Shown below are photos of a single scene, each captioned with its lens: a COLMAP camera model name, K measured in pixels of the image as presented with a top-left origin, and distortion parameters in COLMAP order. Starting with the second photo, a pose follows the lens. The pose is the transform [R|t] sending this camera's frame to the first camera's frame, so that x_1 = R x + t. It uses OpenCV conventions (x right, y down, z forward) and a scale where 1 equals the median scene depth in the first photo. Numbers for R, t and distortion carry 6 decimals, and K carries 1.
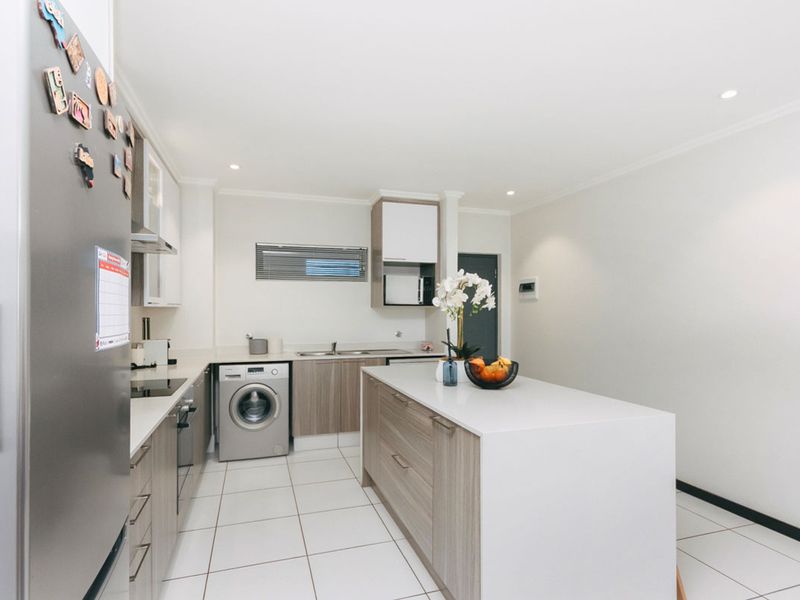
lens RADIAL K [[419.3, 0, 398.7], [0, 419.3, 305.4], [0, 0, 1]] dist [0.001637, 0.000331]
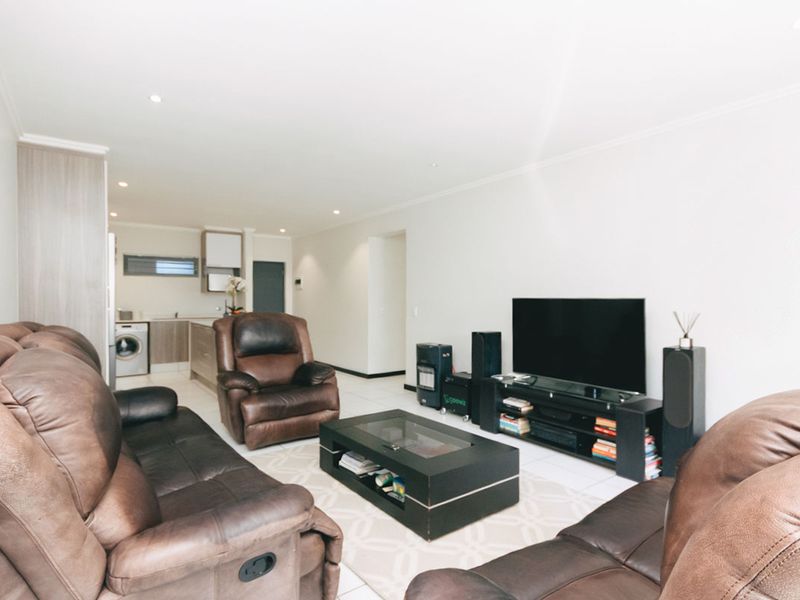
lens RADIAL K [[419.3, 0, 398.7], [0, 419.3, 305.4], [0, 0, 1]] dist [0.001637, 0.000331]
pose [[0.955399, -0.009528, 0.295165, 0.211935], [0.010097, 0.999949, -0.000405, 0.068719], [-0.295146, 0.003367, 0.955446, -0.925818]]
